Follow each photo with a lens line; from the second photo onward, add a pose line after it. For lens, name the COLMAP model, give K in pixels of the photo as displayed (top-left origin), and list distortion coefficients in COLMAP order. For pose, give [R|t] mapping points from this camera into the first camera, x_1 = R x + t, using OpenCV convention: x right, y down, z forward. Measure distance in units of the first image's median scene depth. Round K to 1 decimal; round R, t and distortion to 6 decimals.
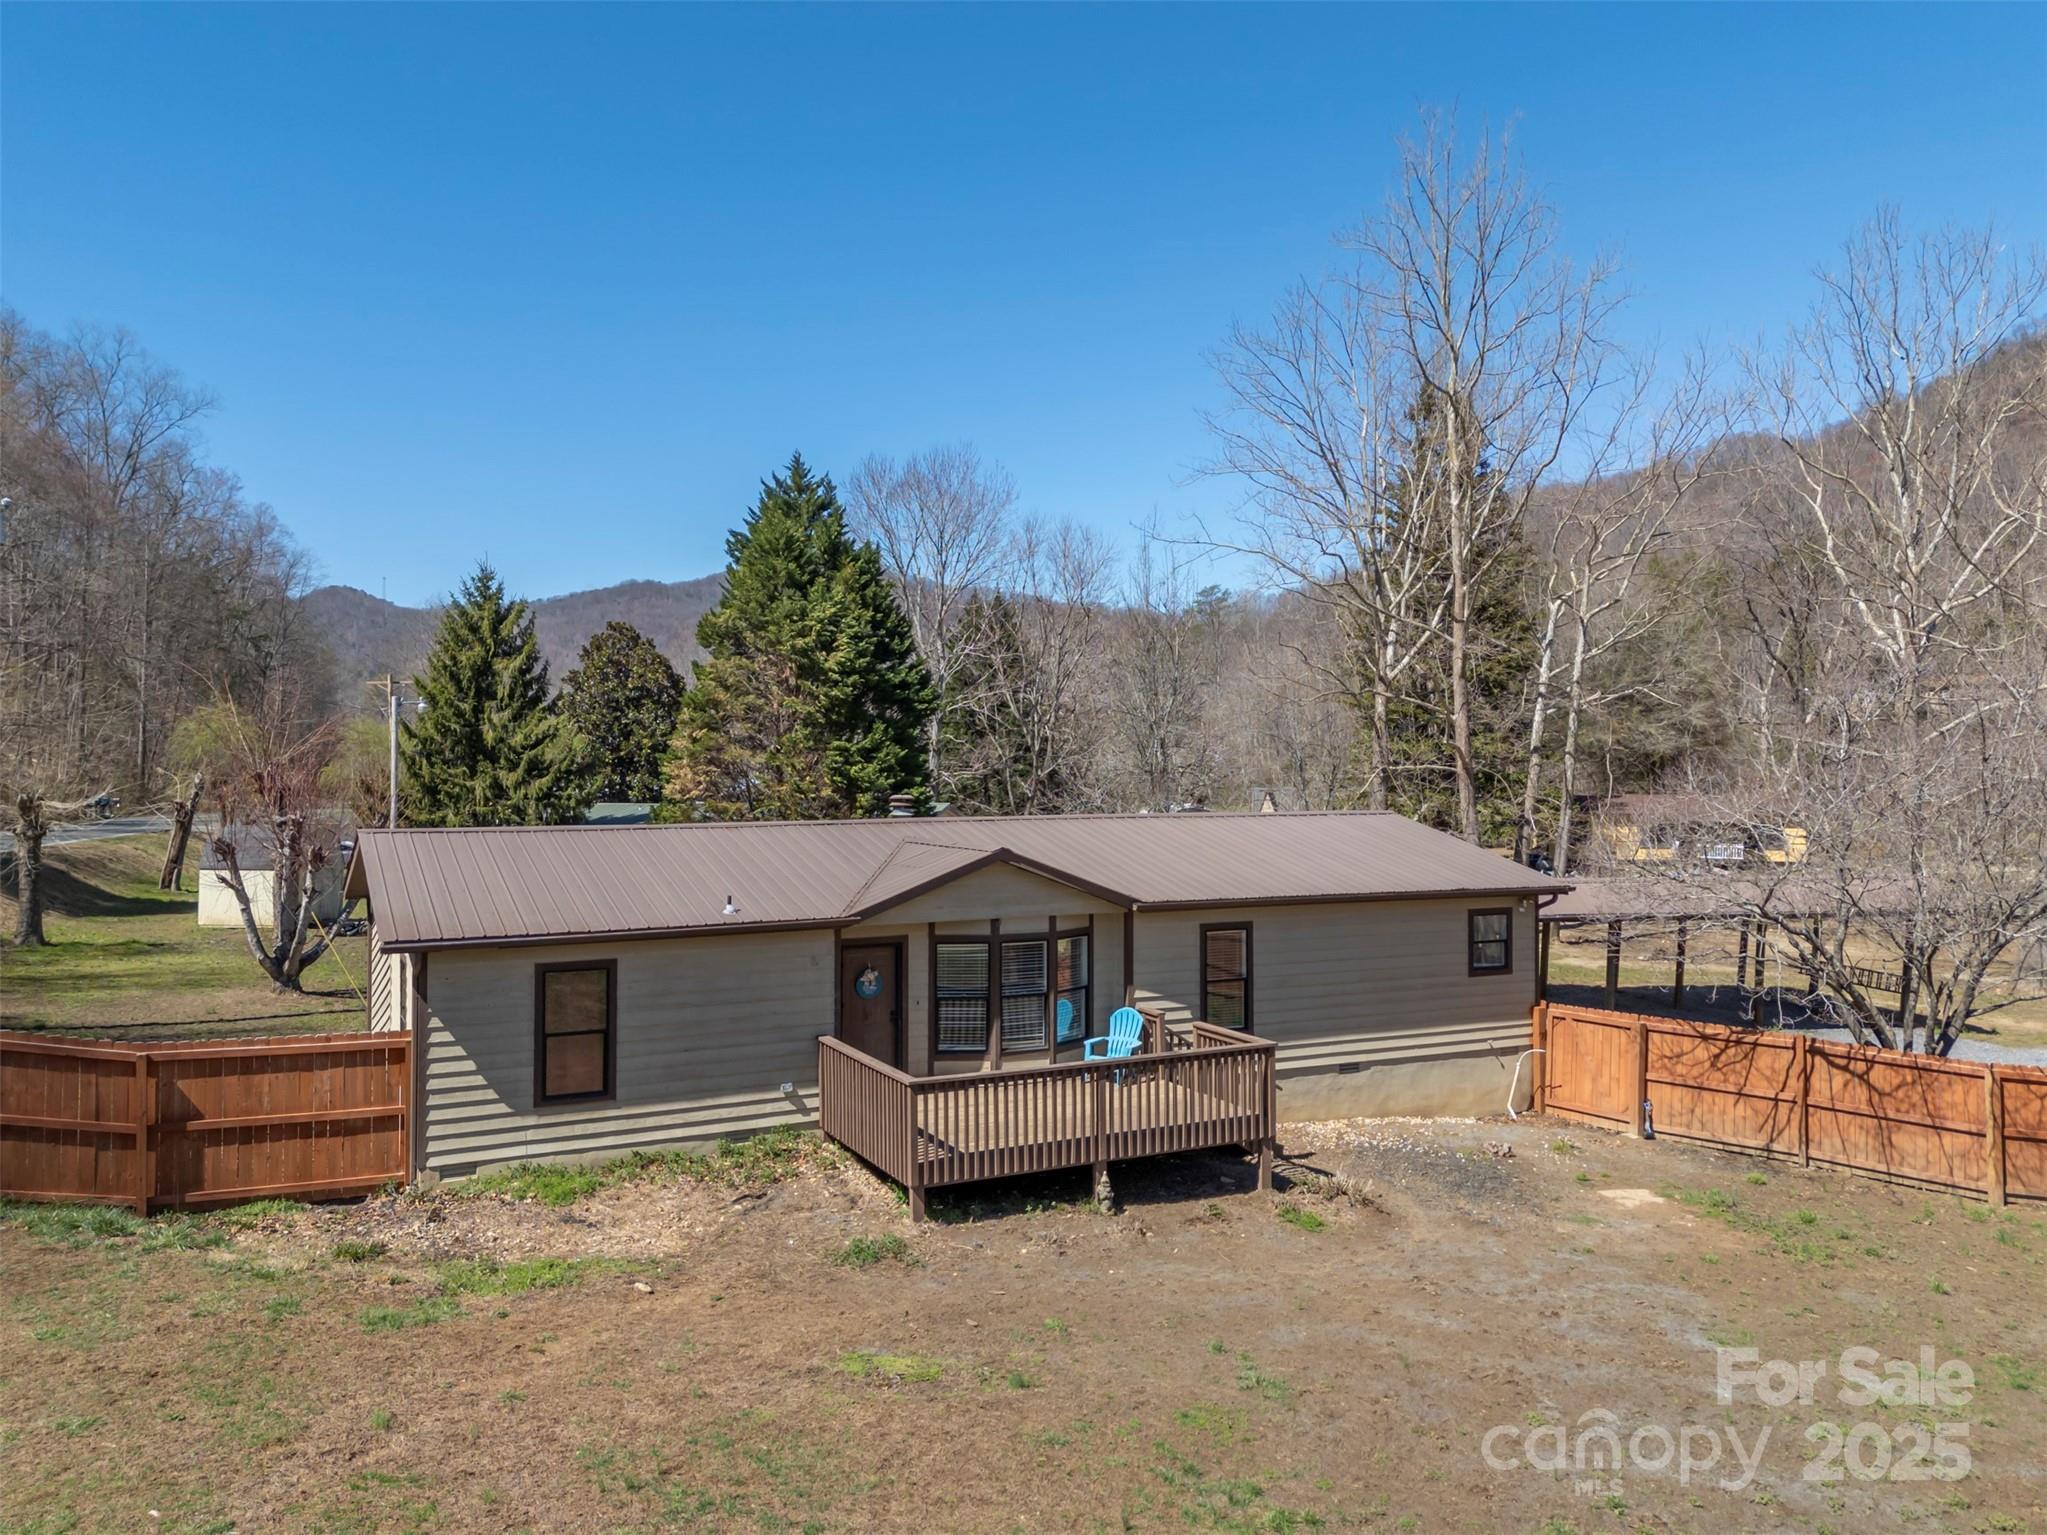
lens RADIAL K [[1488.2, 0, 1023.5], [0, 1488.2, 767.5], [0, 0, 1]] dist [0.100220, -0.083619]
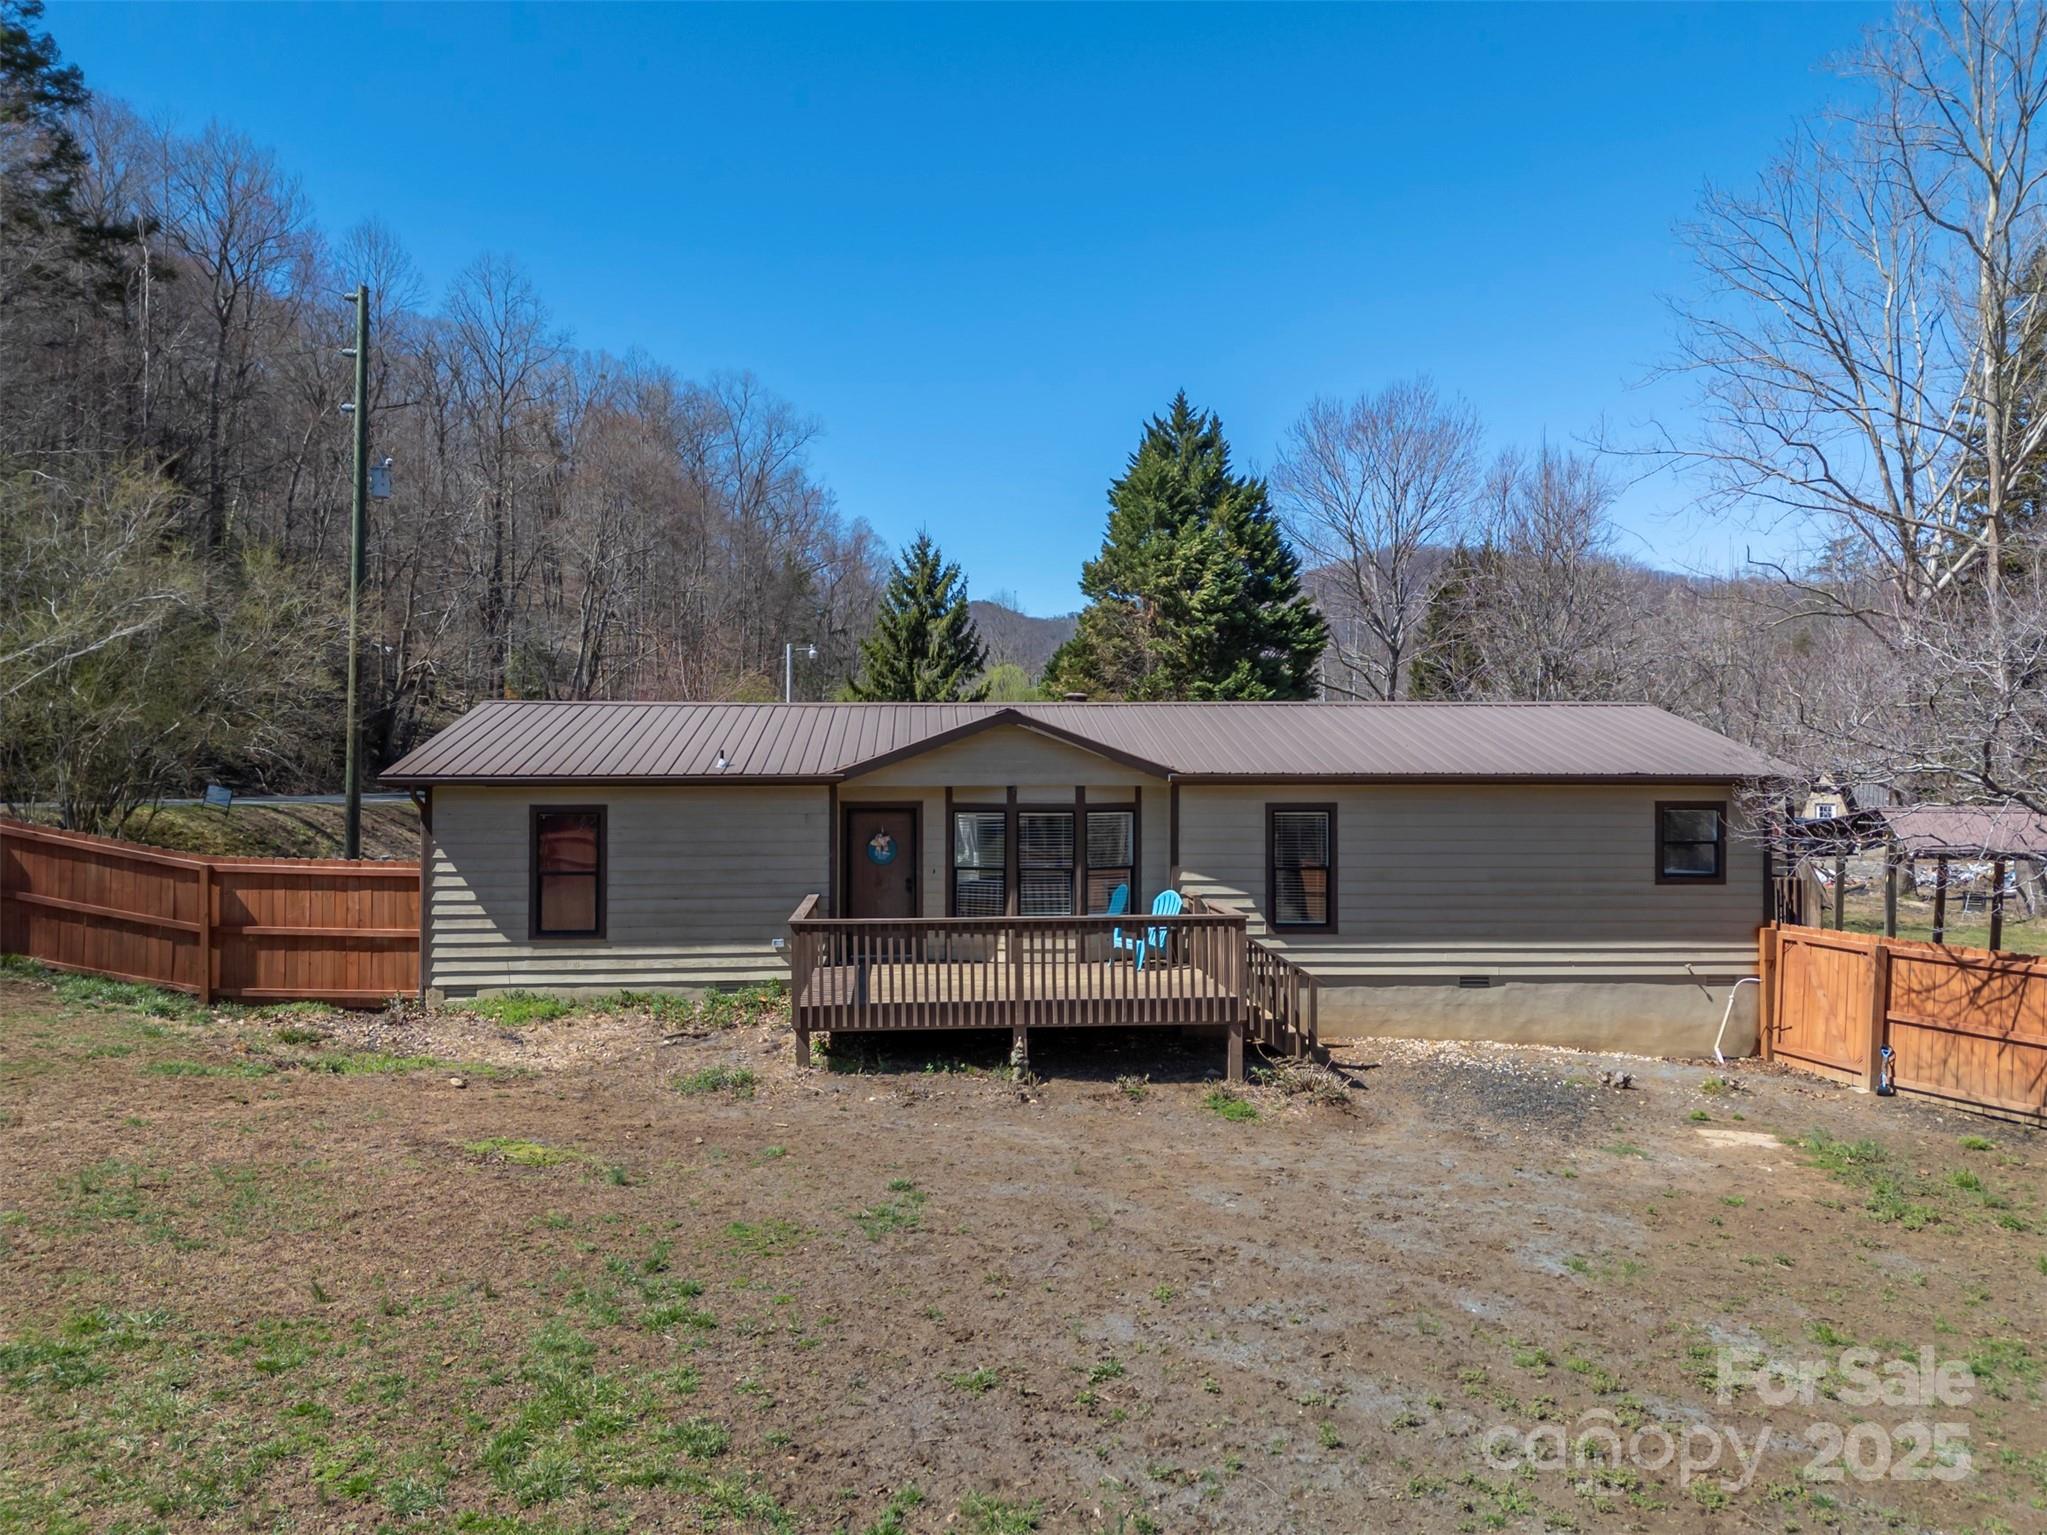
lens RADIAL K [[1488.2, 0, 1023.5], [0, 1488.2, 767.5], [0, 0, 1]] dist [0.100220, -0.083619]
pose [[0.922072, 0.000681, -0.387018, 0.319554], [0.000256, 0.999997, 0.002370, 0.079685], [0.387018, -0.002284, 0.922069, 0.123953]]
